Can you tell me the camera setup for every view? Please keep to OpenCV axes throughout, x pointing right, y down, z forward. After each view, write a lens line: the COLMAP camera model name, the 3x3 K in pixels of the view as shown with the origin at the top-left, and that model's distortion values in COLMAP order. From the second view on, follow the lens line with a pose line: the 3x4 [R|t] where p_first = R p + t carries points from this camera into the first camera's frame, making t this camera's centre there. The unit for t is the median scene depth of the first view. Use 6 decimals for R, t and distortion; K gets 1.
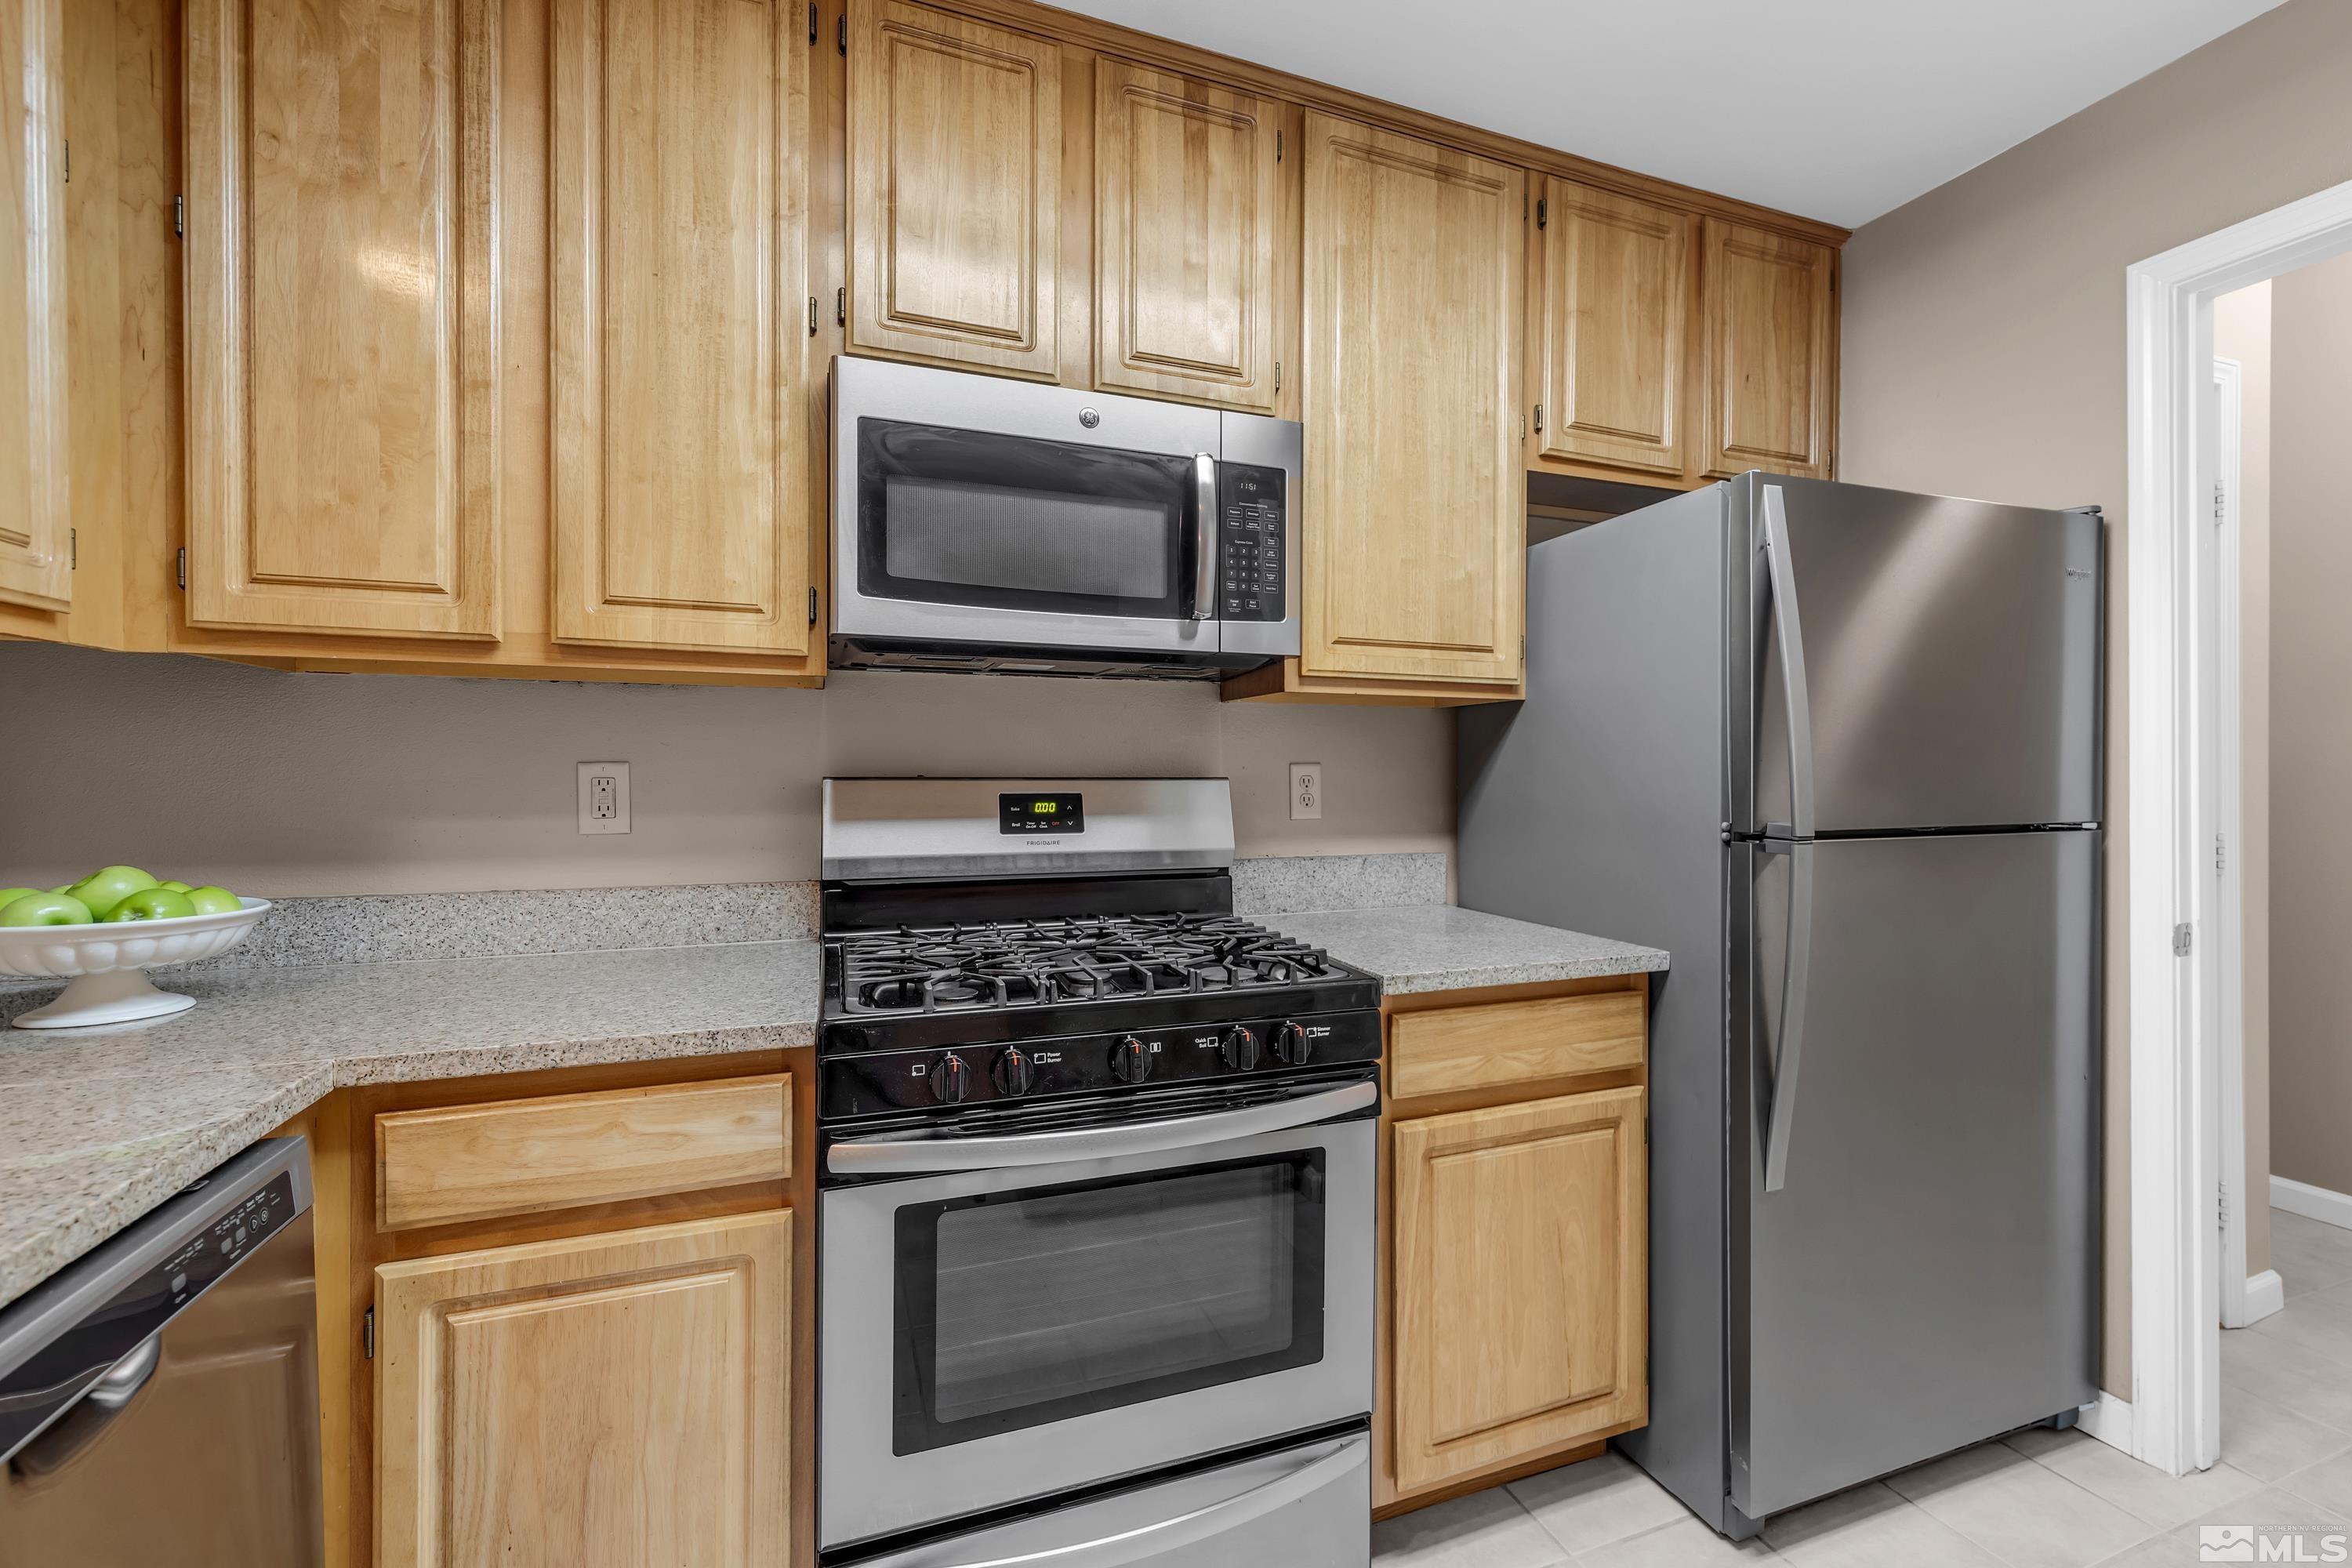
lens RADIAL K [[1002.1, 0, 1208.1], [0, 1002.1, 777.4], [0, 0, 1]] dist [0.001717, -0.000082]
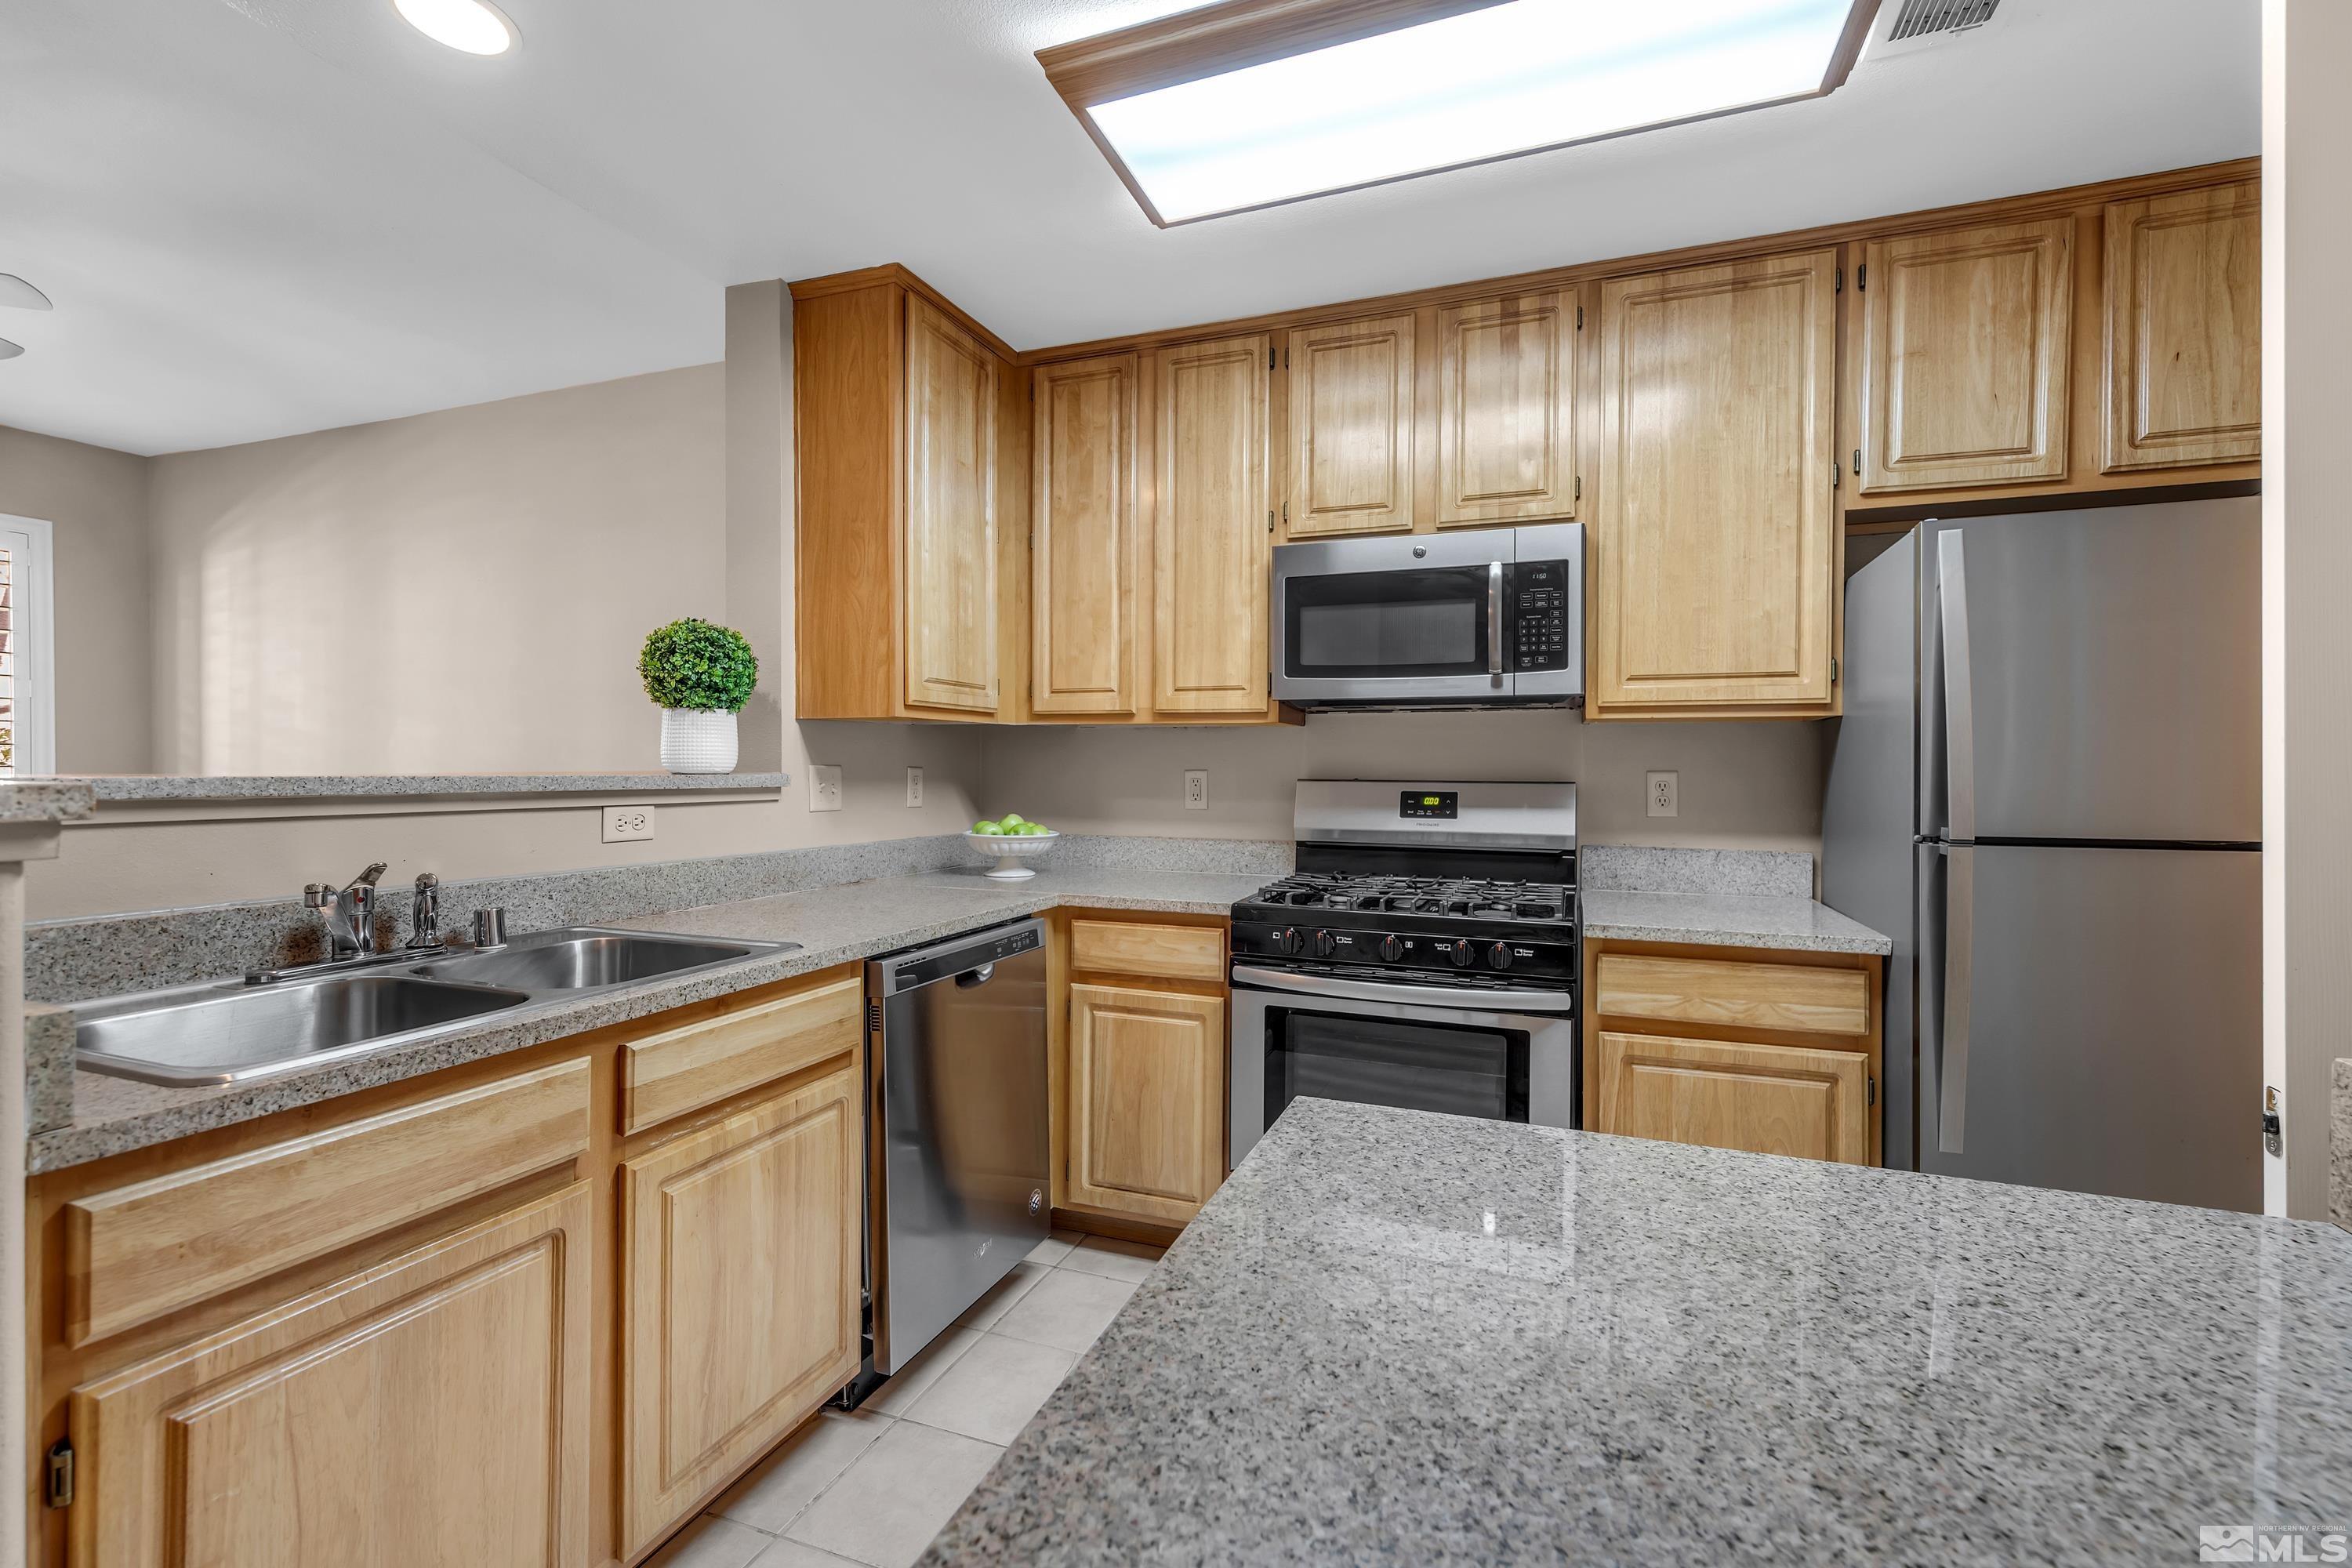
lens RADIAL K [[986.1, 0, 1201.6], [0, 986.1, 774.9], [0, 0, 1]] dist [0.003048, -0.000434]
pose [[0.752462, 0.005709, -0.658611, 0.626887], [-0.007244, 0.999974, 0.000392, -0.007924], [0.658596, 0.004476, 0.752483, -0.374260]]
